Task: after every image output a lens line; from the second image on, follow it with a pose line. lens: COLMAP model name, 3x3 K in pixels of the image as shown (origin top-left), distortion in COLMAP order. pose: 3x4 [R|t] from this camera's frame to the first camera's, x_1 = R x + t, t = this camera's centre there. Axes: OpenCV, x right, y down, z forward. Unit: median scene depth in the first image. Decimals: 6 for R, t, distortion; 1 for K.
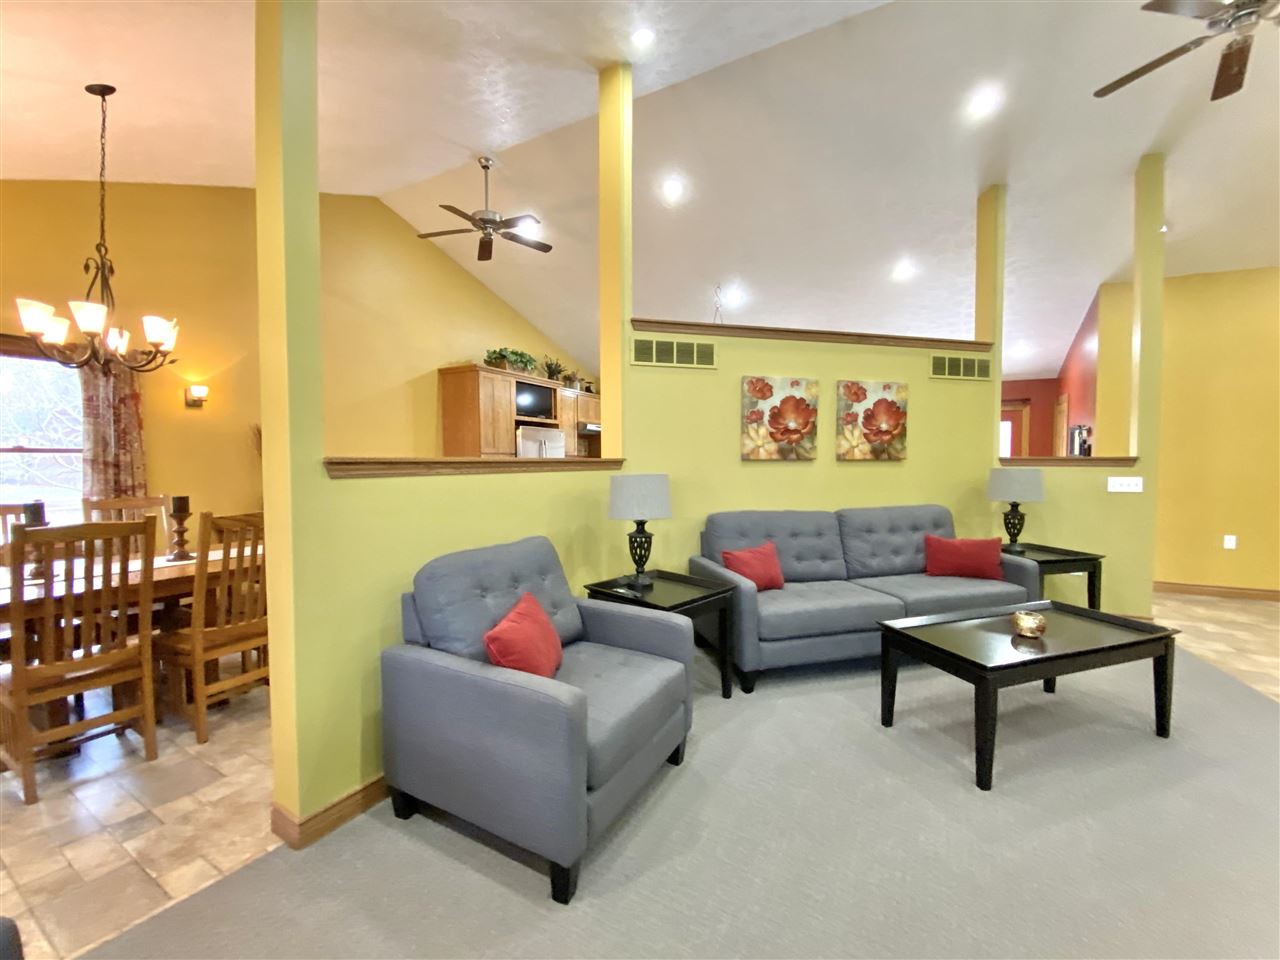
lens RADIAL K [[524.4, 0, 639.5], [0, 524.4, 481.8], [0, 0, 1]] dist [-0.016758, -0.002007]
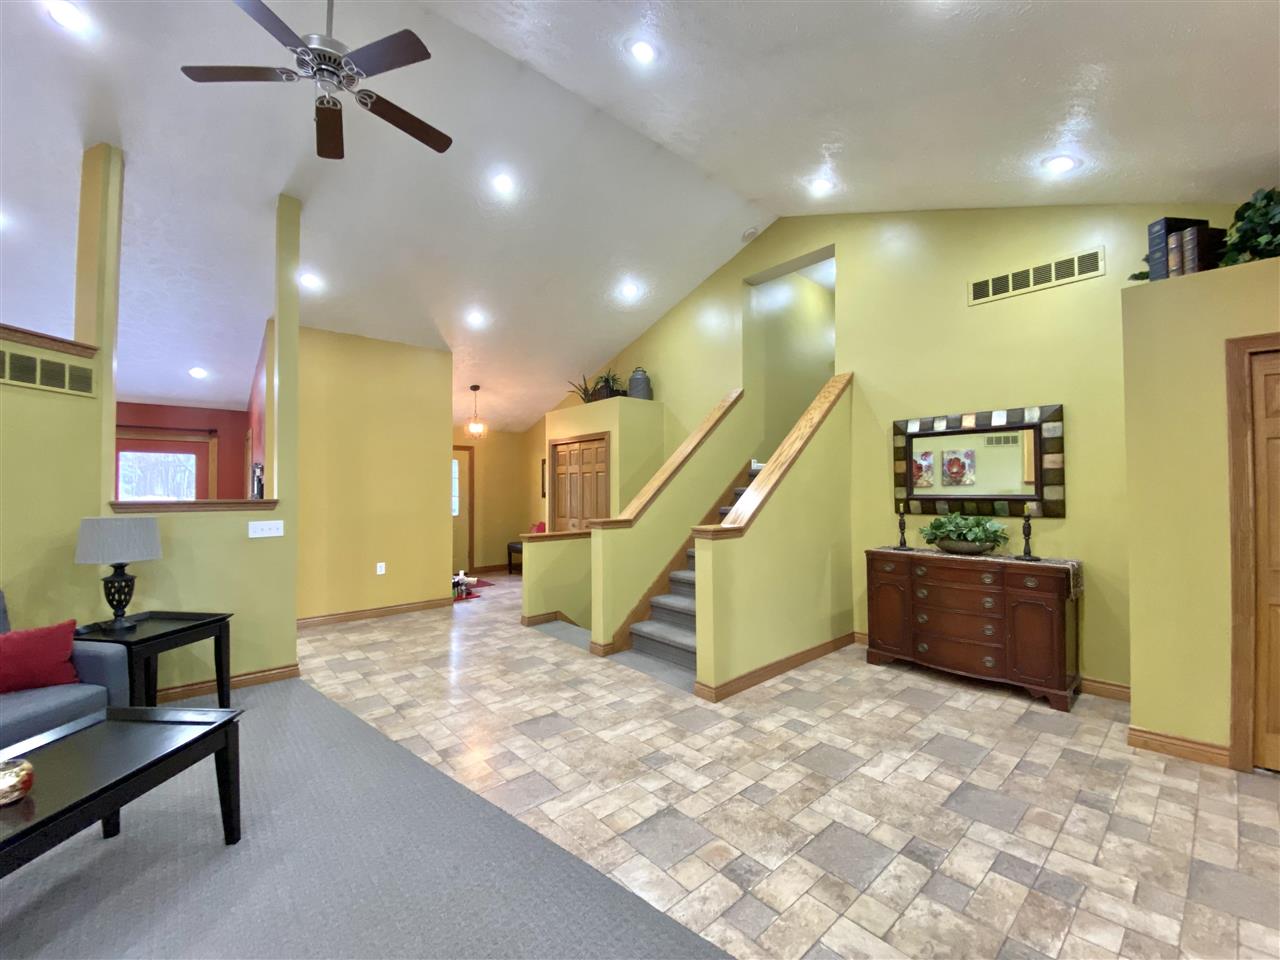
lens RADIAL K [[524.4, 0, 641.7], [0, 524.4, 483.2], [0, 0, 1]] dist [-0.016758, -0.002007]
pose [[0.338742, 0.009721, 0.940829, 0.273042], [0.045056, 0.998632, -0.026540, -0.021131], [-0.939800, 0.051380, 0.337841, 0.034449]]
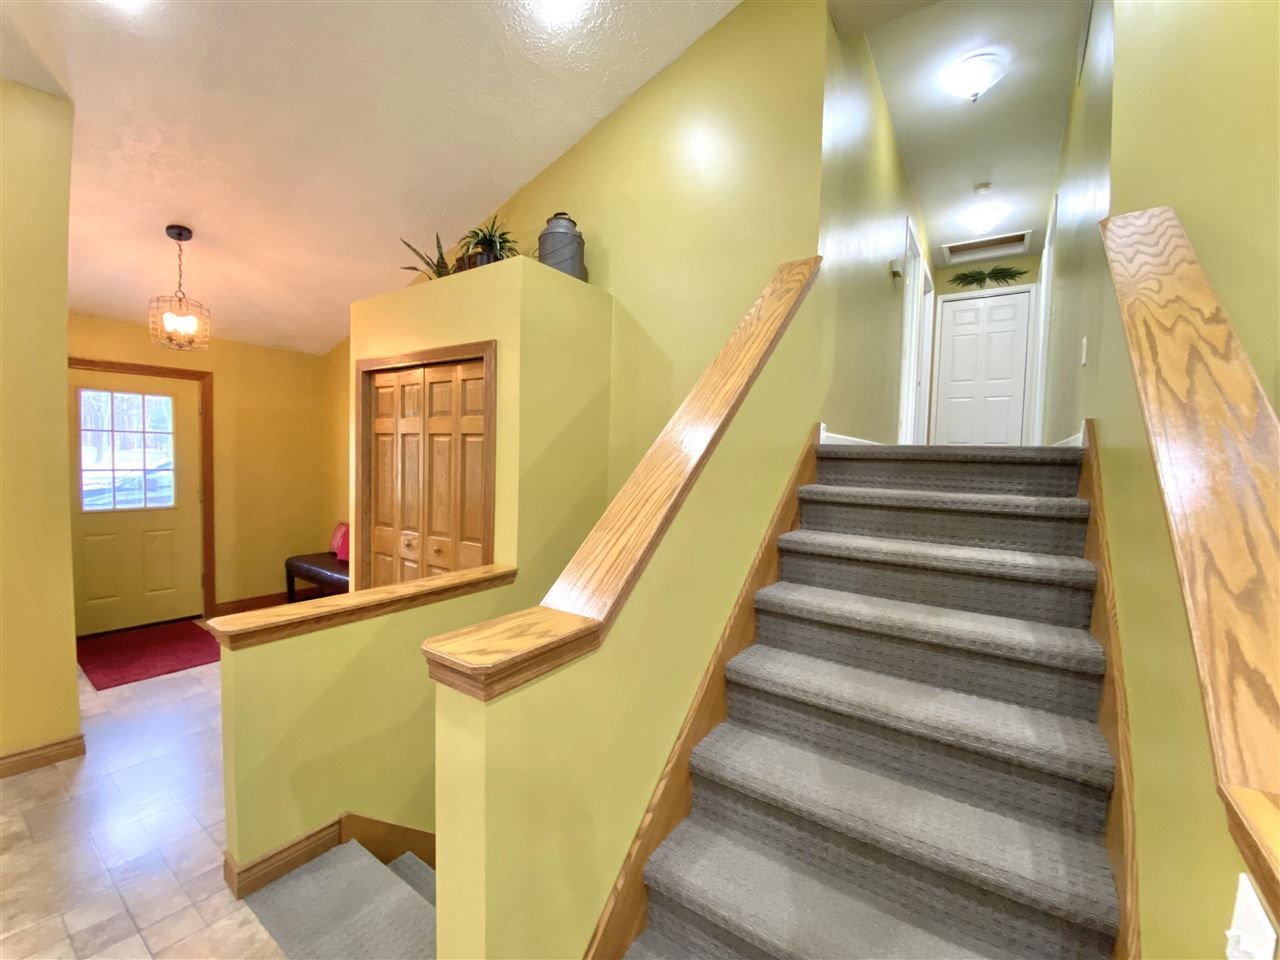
lens RADIAL K [[524.4, 0, 633.8], [0, 524.4, 478.0], [0, 0, 1]] dist [-0.016758, -0.002007]
pose [[0.103022, -0.050697, 0.993386, 0.854012], [0.014910, 0.998667, 0.049420, -0.062974], [-0.994567, 0.009720, 0.103640, 0.307751]]
